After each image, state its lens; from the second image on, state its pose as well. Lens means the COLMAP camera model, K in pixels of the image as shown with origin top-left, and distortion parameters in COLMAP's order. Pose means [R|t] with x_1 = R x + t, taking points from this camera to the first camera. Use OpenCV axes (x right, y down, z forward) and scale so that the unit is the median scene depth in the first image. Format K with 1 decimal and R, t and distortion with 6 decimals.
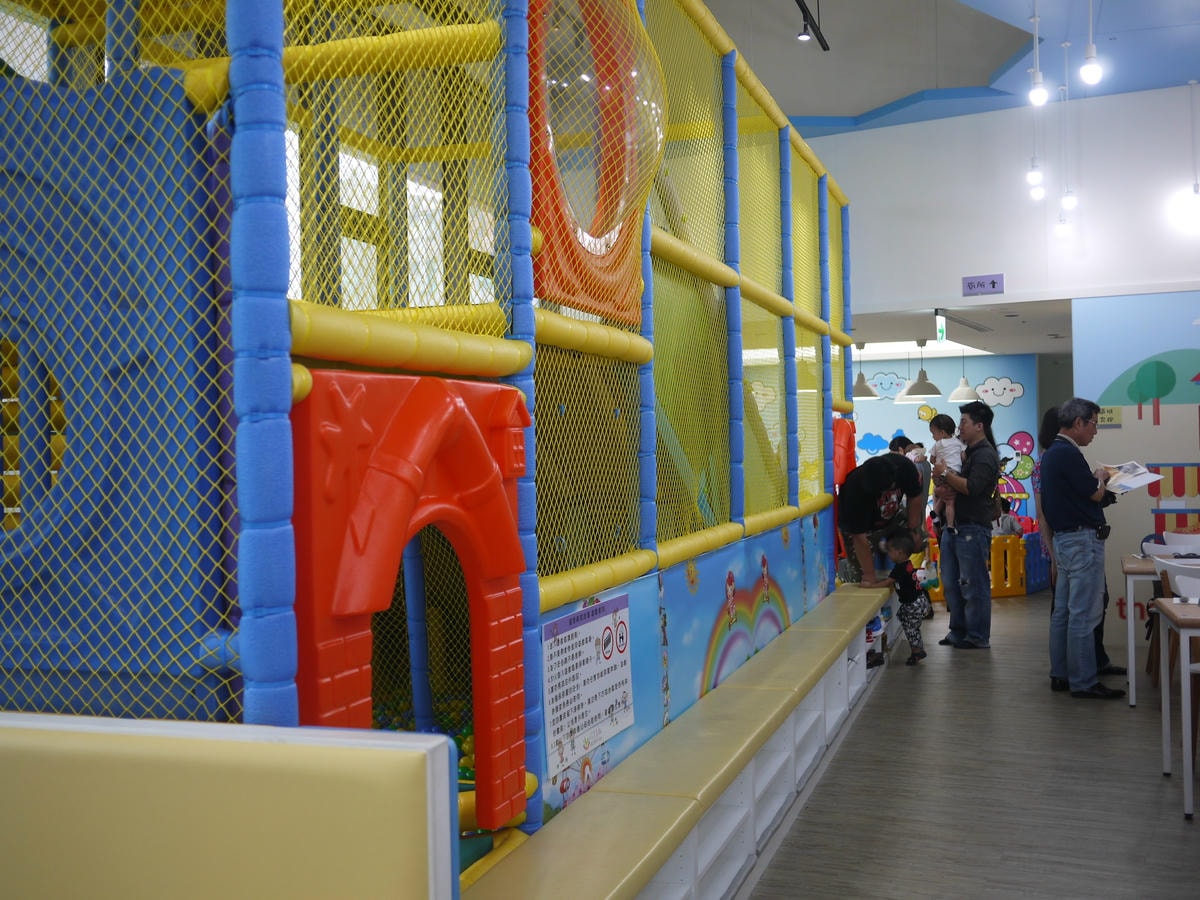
lens RADIAL K [[1348.8, 0, 600.0], [0, 1348.8, 450.0], [0, 0, 1]] dist [-0.042657, 0.100832]
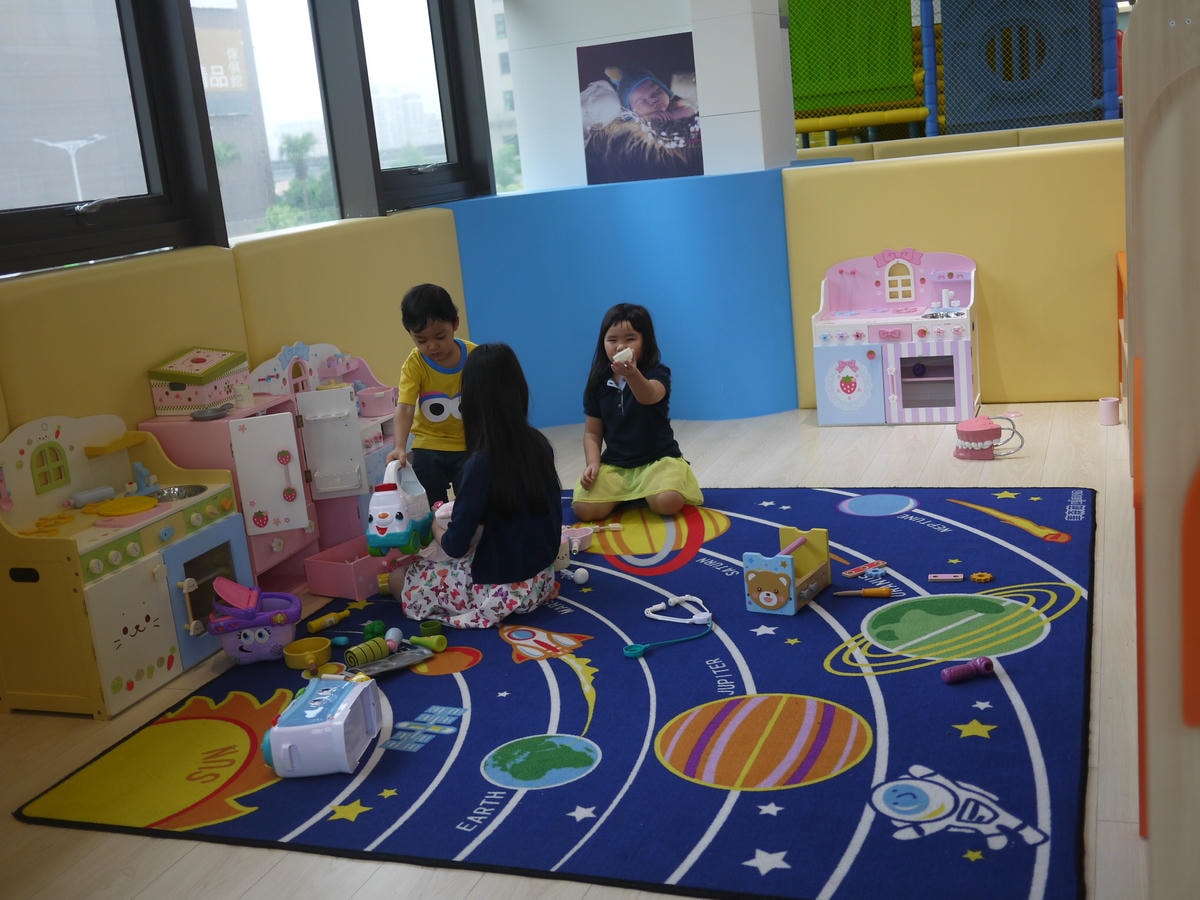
lens RADIAL K [[1348.8, 0, 600.0], [0, 1348.8, 450.0], [0, 0, 1]] dist [-0.042657, 0.100832]
pose [[0.995556, -0.068285, -0.064851, -0.684008], [0.080879, 0.972734, 0.217363, 0.072697], [0.048240, -0.221642, 0.973934, -1.371115]]
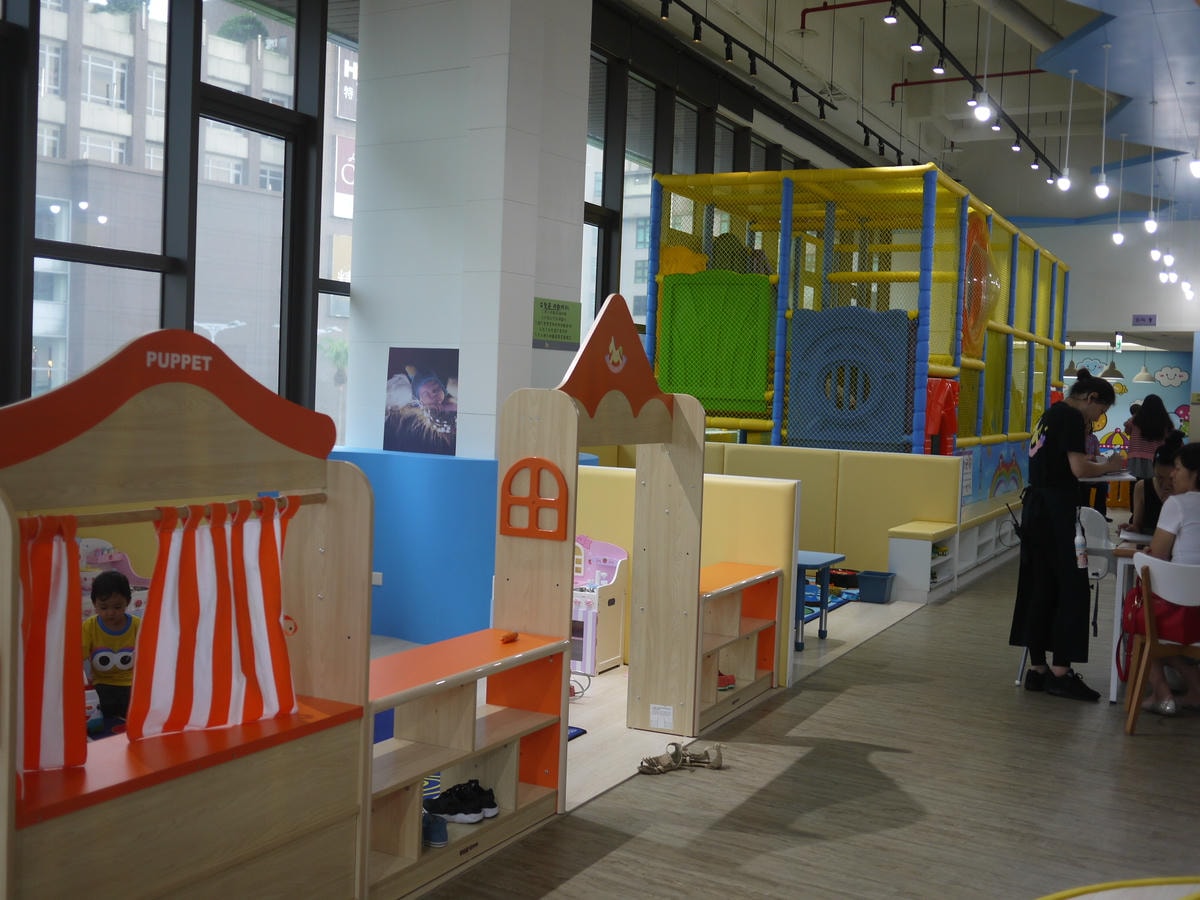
lens RADIAL K [[1348.8, 0, 600.0], [0, 1348.8, 450.0], [0, 0, 1]] dist [-0.042657, 0.100832]
pose [[0.986538, 0.065805, -0.149707, -0.279699], [-0.059487, 0.997155, 0.046301, 0.016452], [0.152328, -0.036772, 0.987646, -1.646030]]
